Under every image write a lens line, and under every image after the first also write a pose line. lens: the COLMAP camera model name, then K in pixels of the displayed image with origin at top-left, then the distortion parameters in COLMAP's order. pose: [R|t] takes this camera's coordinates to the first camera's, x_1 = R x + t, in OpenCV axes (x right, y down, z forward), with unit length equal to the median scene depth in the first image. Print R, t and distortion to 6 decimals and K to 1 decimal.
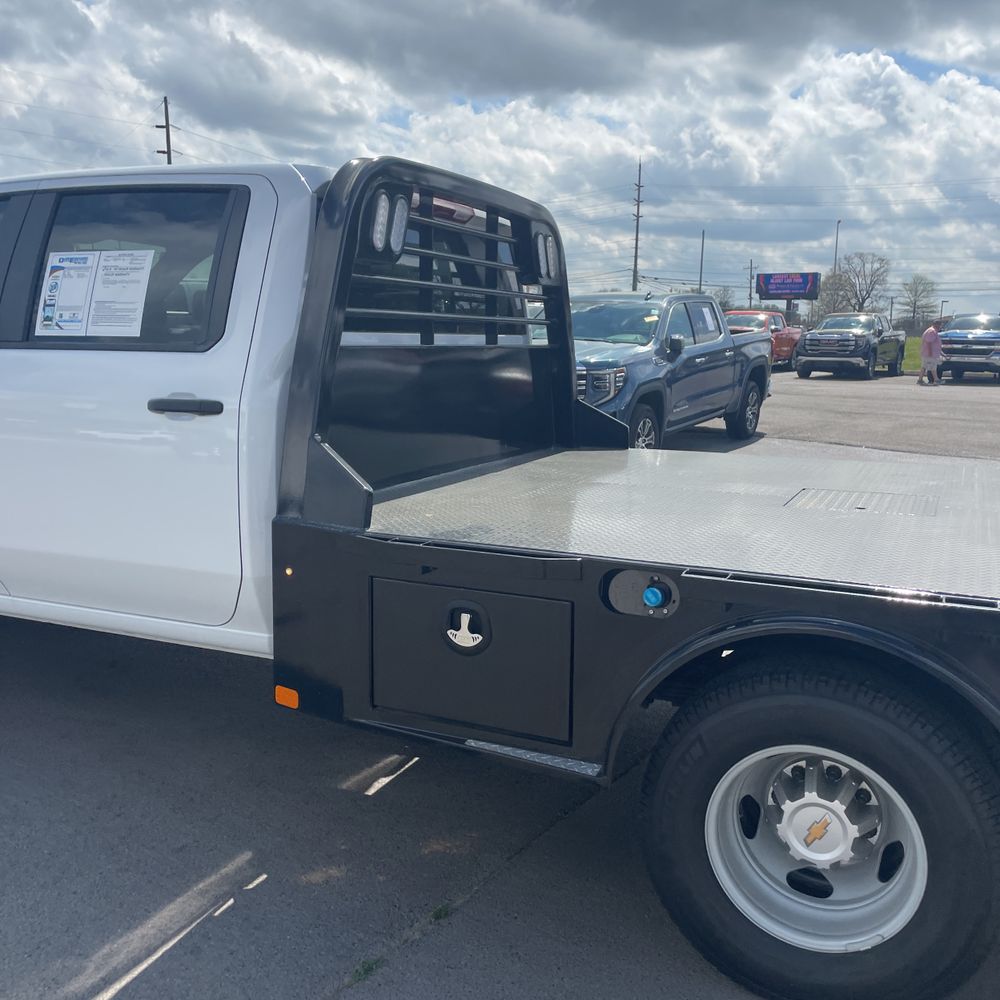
lens RADIAL K [[1020.3, 0, 499.1], [0, 1020.3, 514.7], [0, 0, 1]] dist [0.069785, -0.074823]
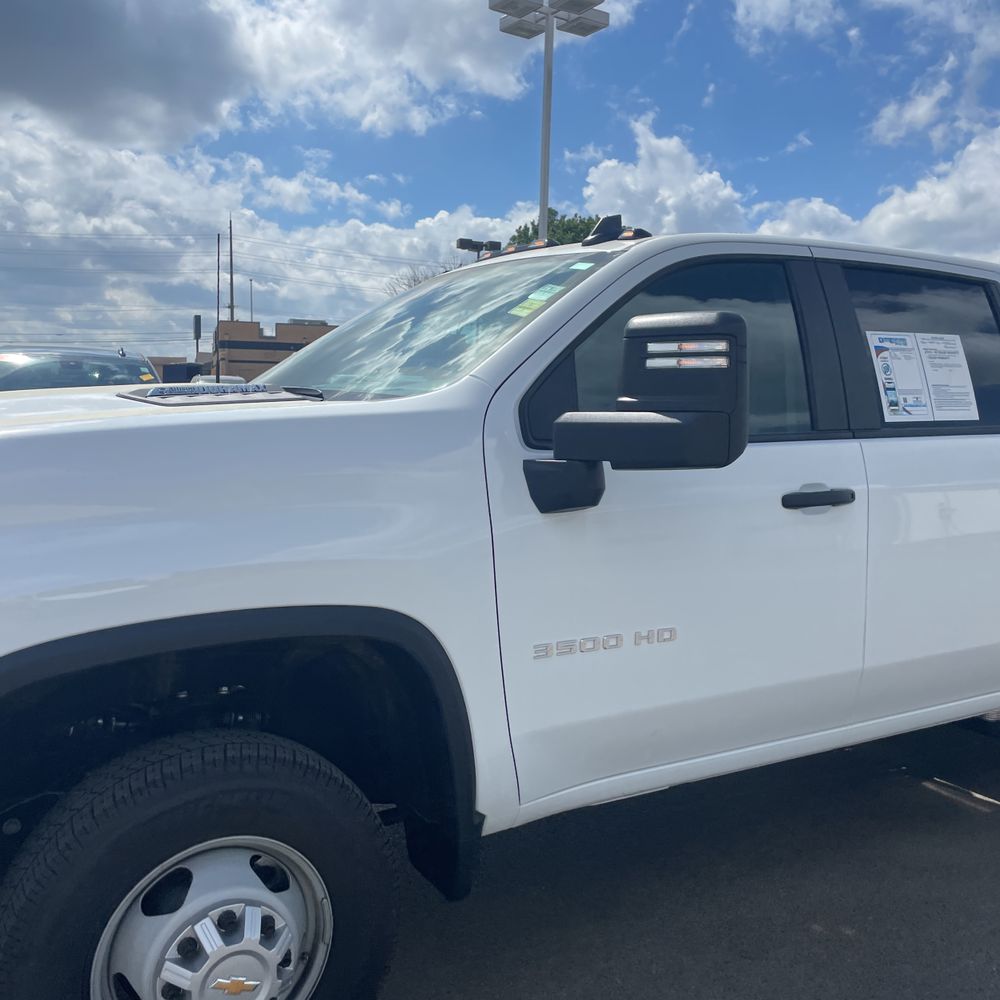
lens RADIAL K [[1020.3, 0, 499.1], [0, 1020.3, 514.7], [0, 0, 1]] dist [0.069785, -0.074823]
pose [[0.573688, -0.103073, 0.812563, -1.400764], [0.143891, 0.989305, 0.023903, -0.166036], [-0.806336, 0.103207, 0.582384, 0.767941]]
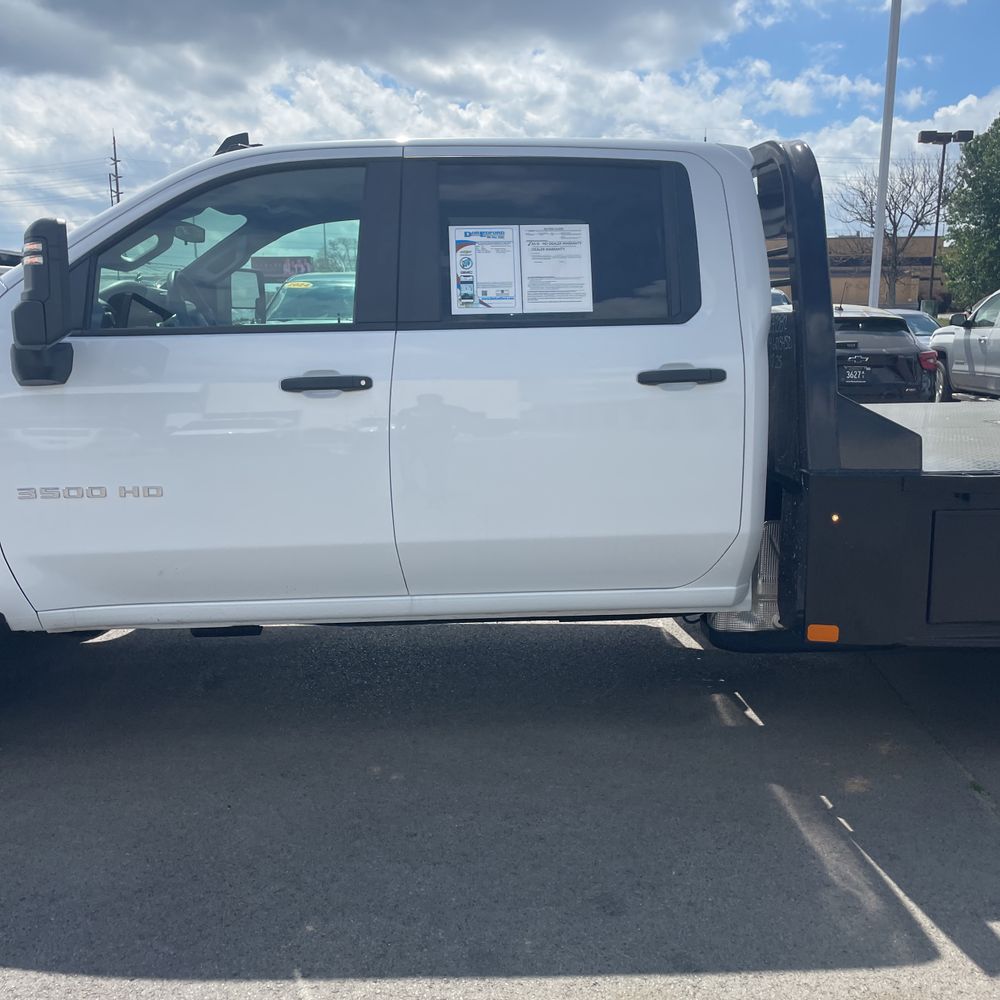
lens RADIAL K [[1020.3, 0, 499.1], [0, 1020.3, 514.7], [0, 0, 1]] dist [0.069785, -0.074823]
pose [[0.883293, -0.112689, 0.455076, -0.869838], [0.105151, 0.993572, 0.041939, -0.027154], [-0.456876, 0.010807, 0.889465, 0.153210]]
